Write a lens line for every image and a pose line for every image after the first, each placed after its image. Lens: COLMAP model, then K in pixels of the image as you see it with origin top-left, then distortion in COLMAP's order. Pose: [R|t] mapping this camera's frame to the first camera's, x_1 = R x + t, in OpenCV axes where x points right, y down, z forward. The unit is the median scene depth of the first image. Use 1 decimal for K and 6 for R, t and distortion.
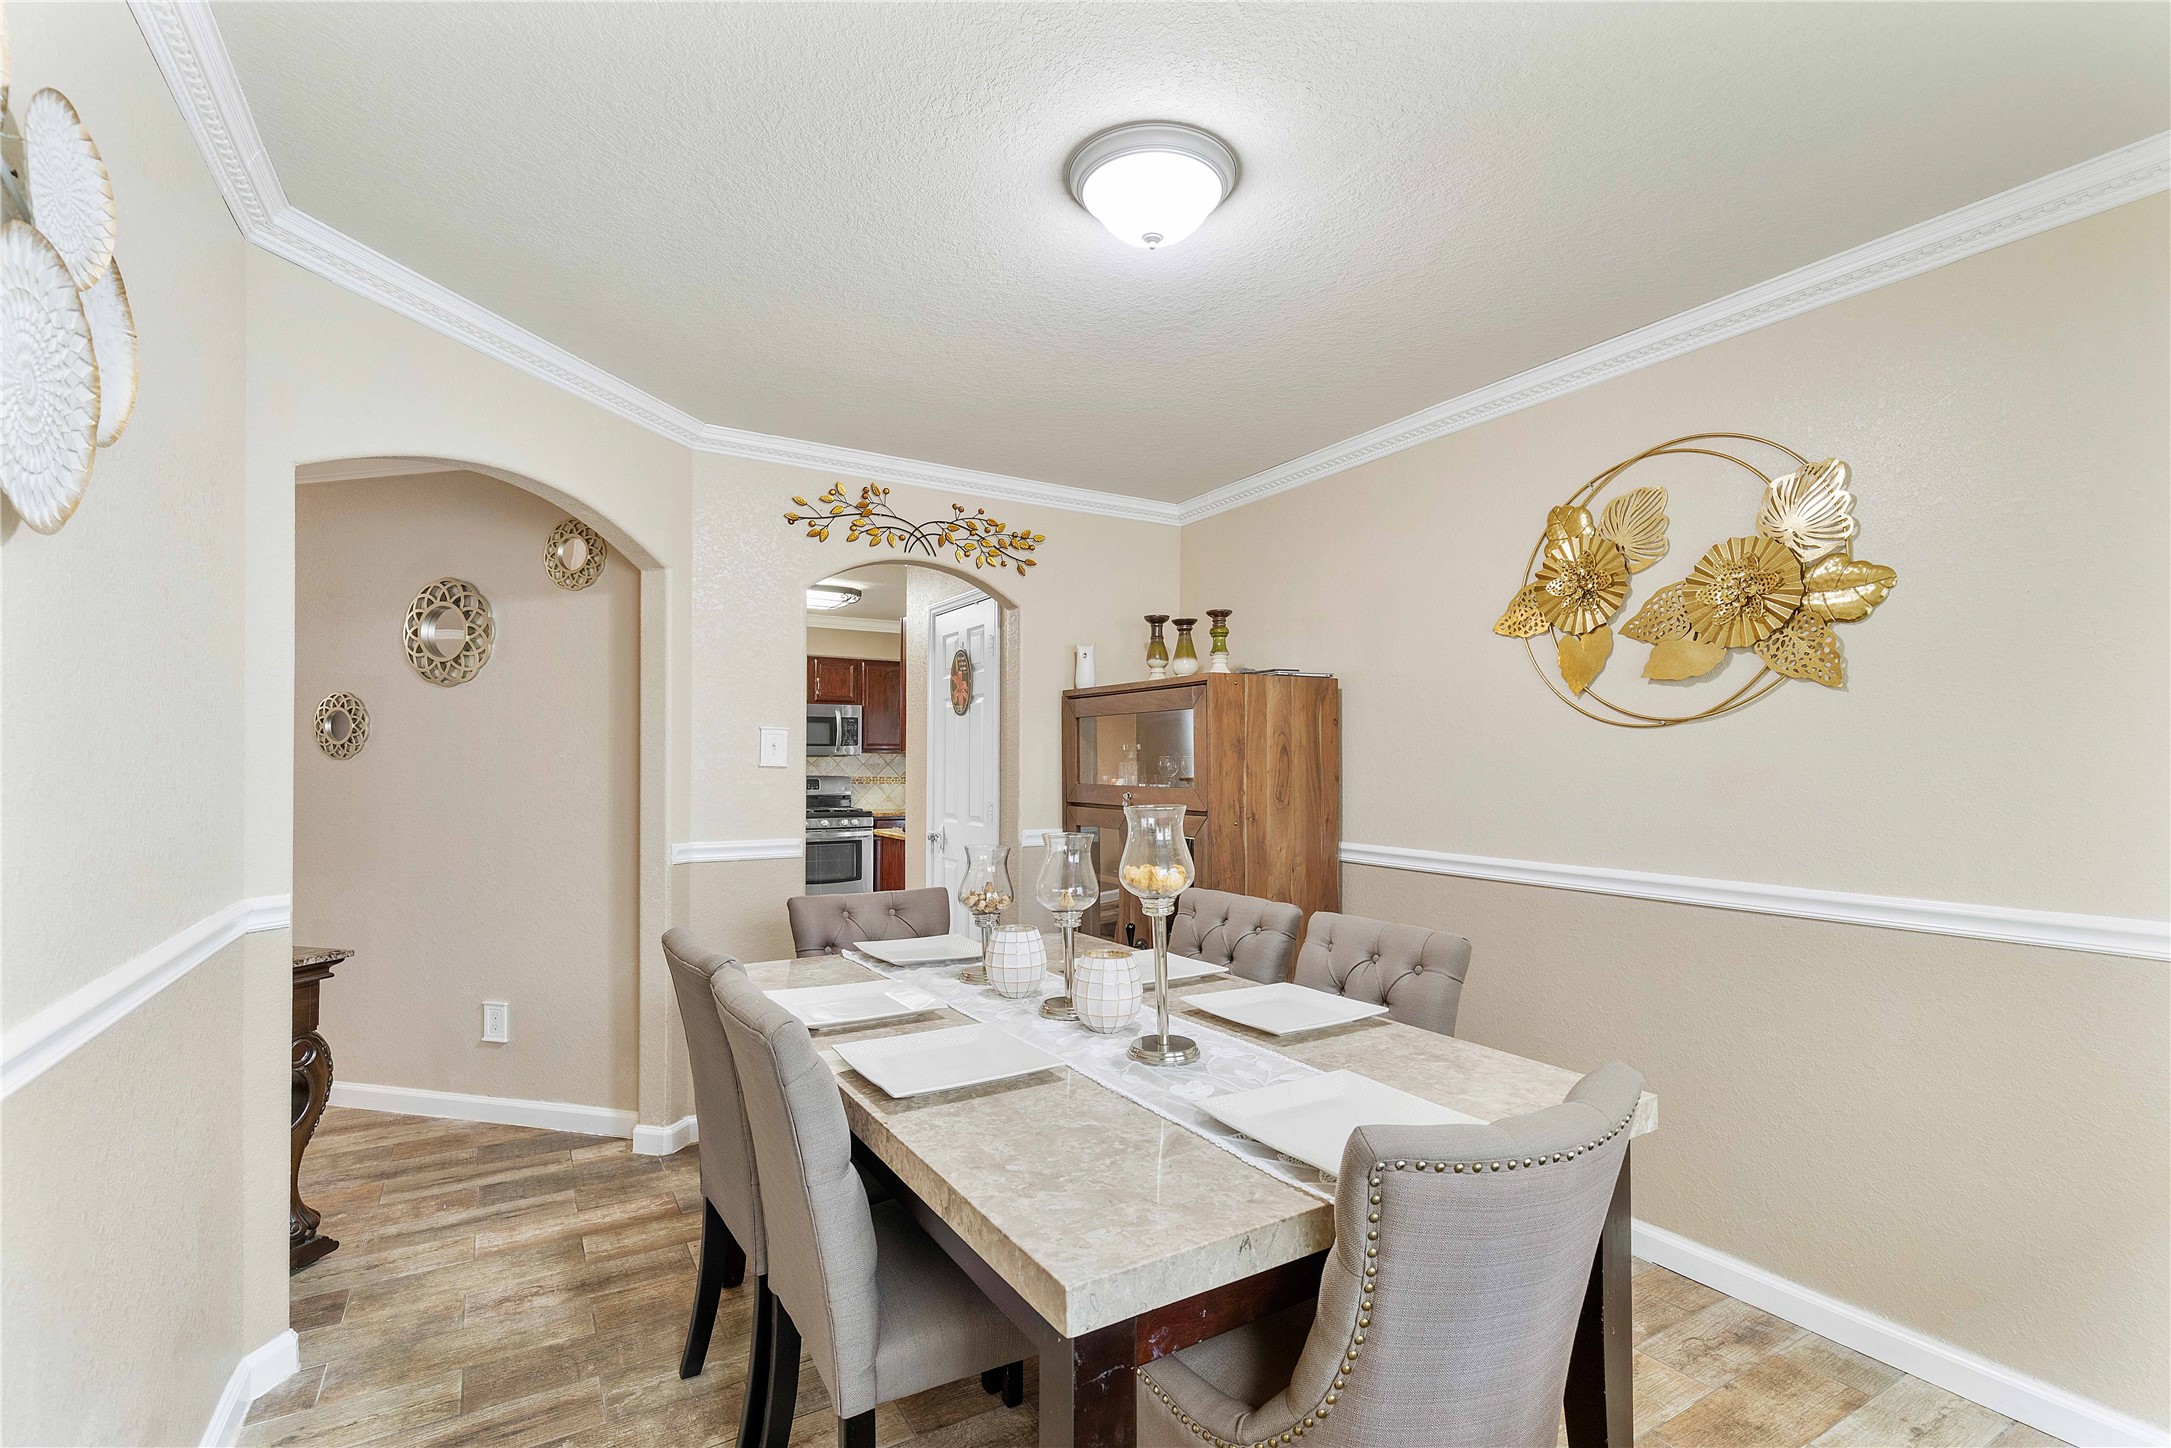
lens RADIAL K [[991.7, 0, 1090.6], [0, 991.7, 768.6], [0, 0, 1]] dist [0.006261, -0.000332]
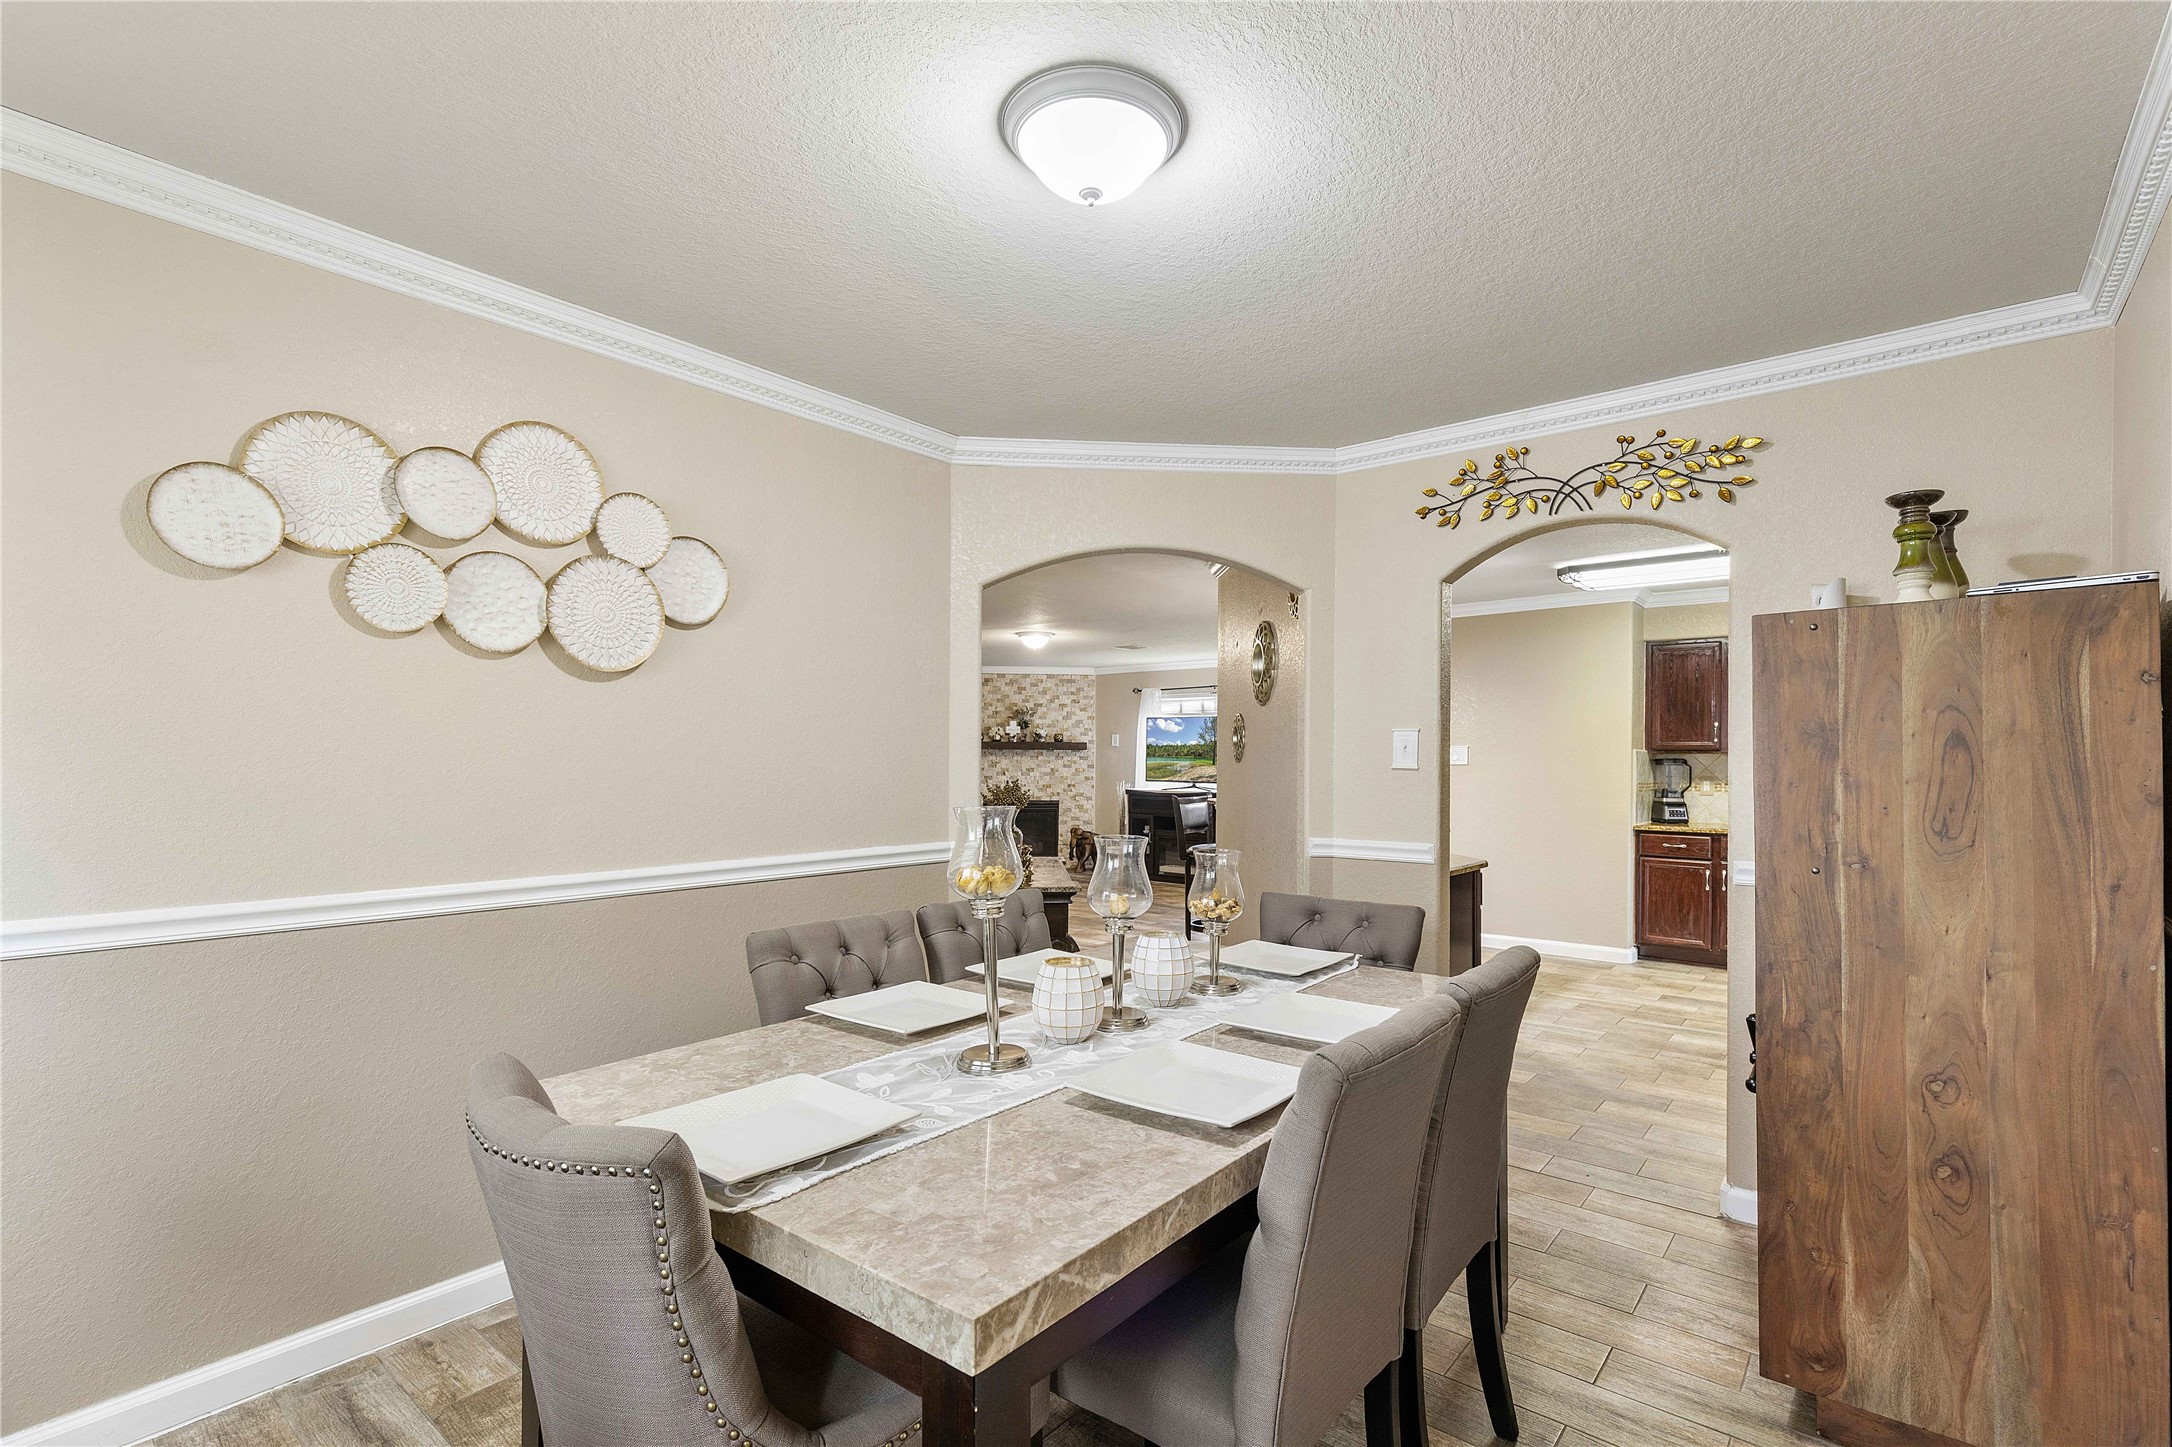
lens RADIAL K [[992.2, 0, 1101.2], [0, 992.2, 757.8], [0, 0, 1]] dist [0.006261, -0.000332]
pose [[0.343601, -0.005853, -0.939098, 0.498286], [-0.007820, 0.999928, -0.009093, -0.001246], [0.939083, 0.010469, 0.343530, 0.371748]]
